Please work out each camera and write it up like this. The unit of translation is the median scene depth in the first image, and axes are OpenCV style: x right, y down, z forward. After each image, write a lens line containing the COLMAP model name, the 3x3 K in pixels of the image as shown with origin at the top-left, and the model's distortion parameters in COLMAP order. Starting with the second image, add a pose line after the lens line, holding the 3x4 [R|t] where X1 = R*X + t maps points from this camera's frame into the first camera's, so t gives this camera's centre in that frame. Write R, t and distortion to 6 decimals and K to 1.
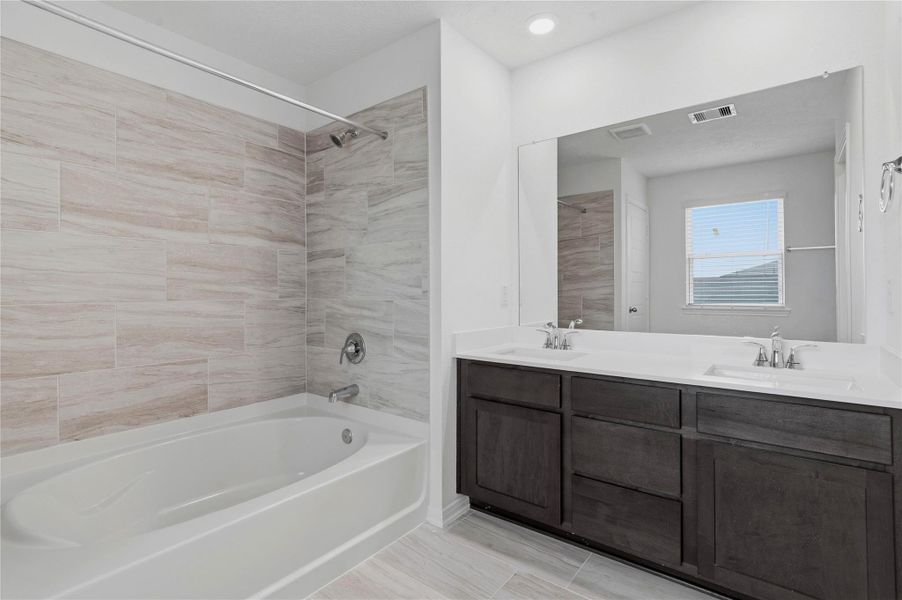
lens RADIAL K [[430.1, 0, 446.3], [0, 430.1, 281.1], [0, 0, 1]] dist [-0.005069, 0.000065]
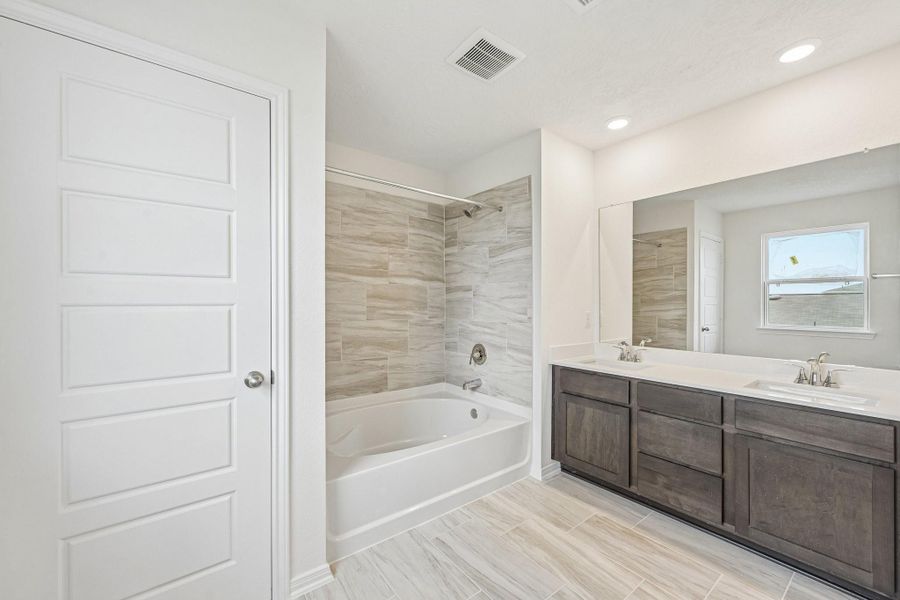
lens RADIAL K [[358.0, 0, 450.1], [0, 358.0, 296.2], [0, 0, 1]] dist [0.000205, 0.000009]
pose [[0.972034, 0.005160, -0.234782, -0.026331], [-0.004382, 0.999983, 0.003837, -0.051064], [0.234798, -0.002701, 0.972040, -0.234635]]
